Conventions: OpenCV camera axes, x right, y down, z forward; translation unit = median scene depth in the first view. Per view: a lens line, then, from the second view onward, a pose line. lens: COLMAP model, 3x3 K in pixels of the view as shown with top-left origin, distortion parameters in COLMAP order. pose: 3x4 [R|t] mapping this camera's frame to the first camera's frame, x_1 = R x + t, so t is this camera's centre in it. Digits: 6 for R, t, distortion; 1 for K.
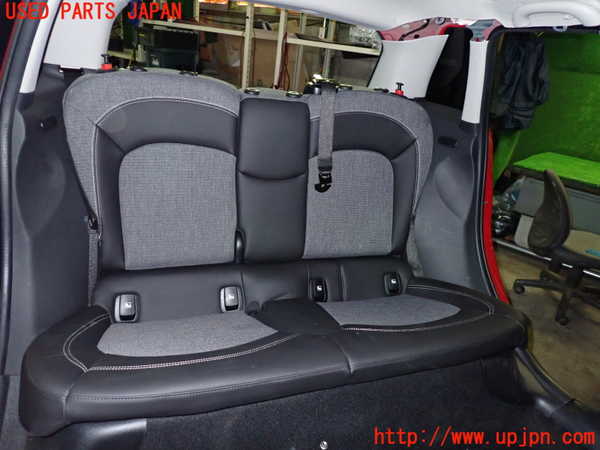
lens RADIAL K [[442.2, 0, 300.0], [0, 442.2, 225.0], [0, 0, 1]] dist [0.003284, -0.003546]
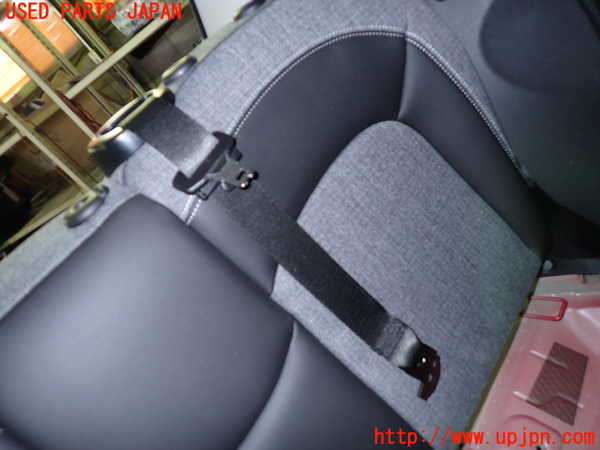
lens RADIAL K [[442.2, 0, 300.0], [0, 442.2, 225.0], [0, 0, 1]] dist [0.003284, -0.003546]
pose [[0.659331, -0.748859, 0.067027, 0.050649], [0.741740, 0.662445, 0.104823, -0.198127], [-0.122899, -0.019397, 0.992230, 0.645072]]
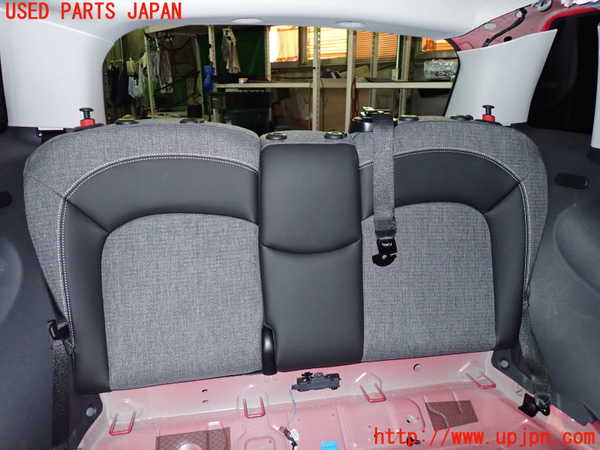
lens RADIAL K [[442.2, 0, 300.0], [0, 442.2, 225.0], [0, 0, 1]] dist [0.003284, -0.003546]
pose [[0.978665, -0.060469, -0.196363, 0.059884], [0.038342, 0.992672, -0.114594, -0.062195], [0.201853, 0.104620, 0.973812, 0.276360]]
